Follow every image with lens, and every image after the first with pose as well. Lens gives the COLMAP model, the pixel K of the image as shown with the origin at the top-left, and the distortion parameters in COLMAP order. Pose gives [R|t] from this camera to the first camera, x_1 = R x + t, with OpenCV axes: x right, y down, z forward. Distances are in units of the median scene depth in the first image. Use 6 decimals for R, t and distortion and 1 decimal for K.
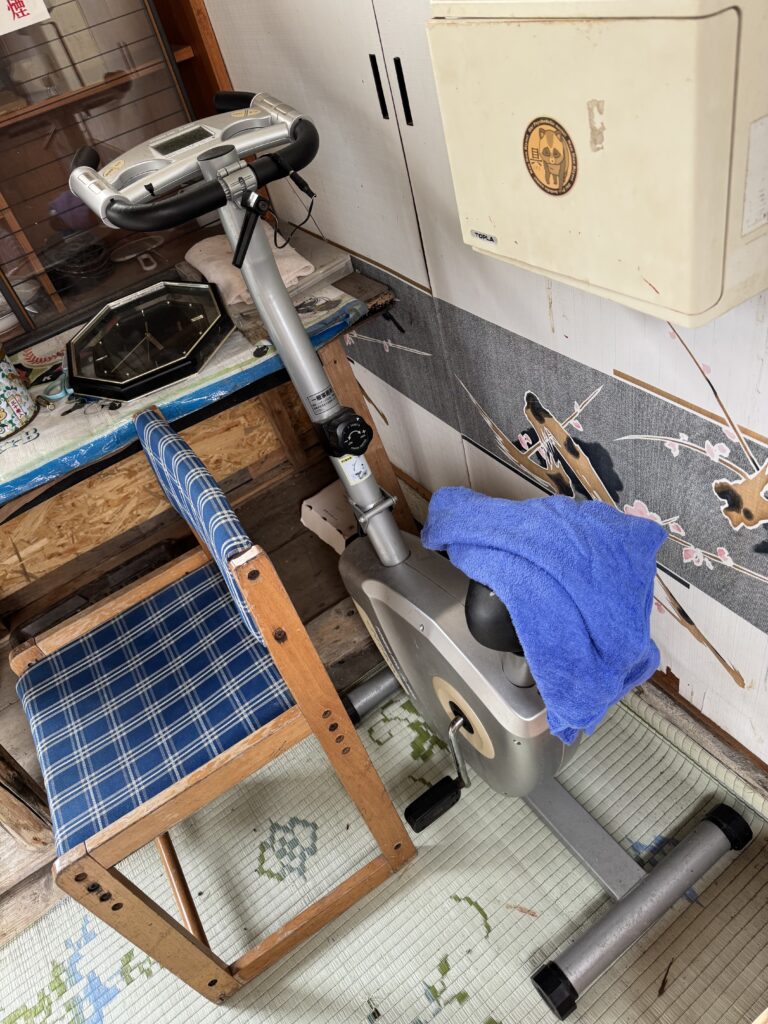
lens RADIAL K [[729.3, 0, 386.3], [0, 729.3, 512.1], [0, 0, 1]] dist [0.045252, -0.072368]
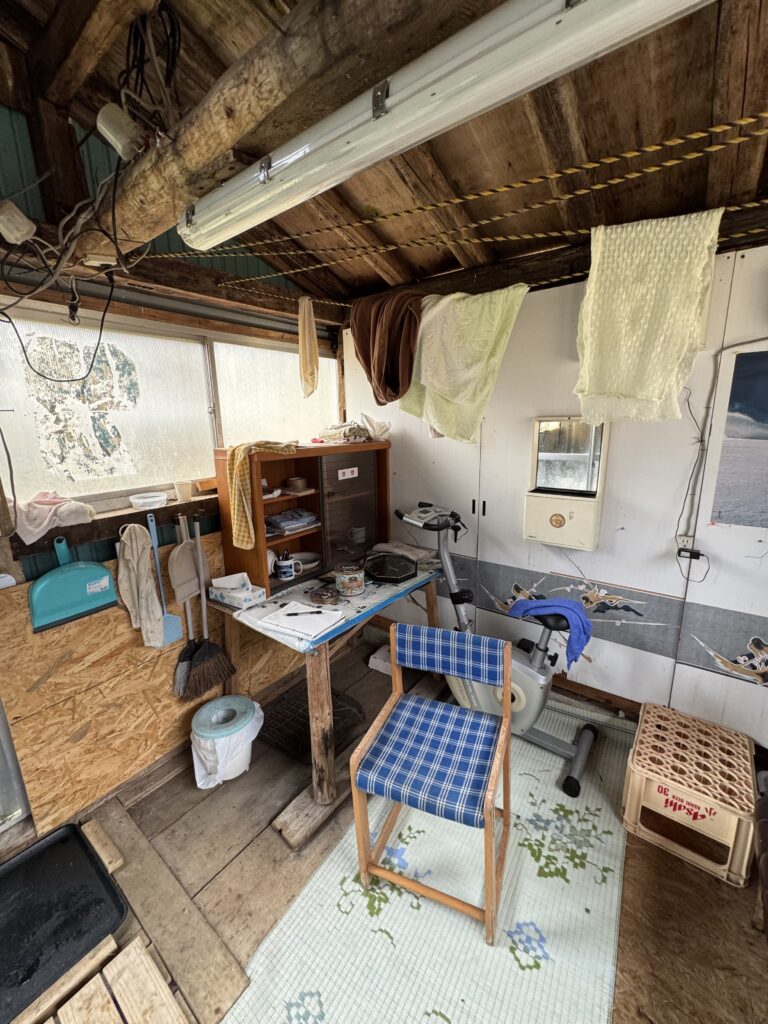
lens RADIAL K [[410.6, 0, 383.9], [0, 410.6, 509.9], [0, 0, 1]] dist [0.000372, 0.000379]
pose [[0.915225, 0.131010, 0.381052, -1.332524], [0.091508, 0.853382, -0.513191, 0.552112], [-0.392416, 0.504555, 0.769048, -0.532853]]
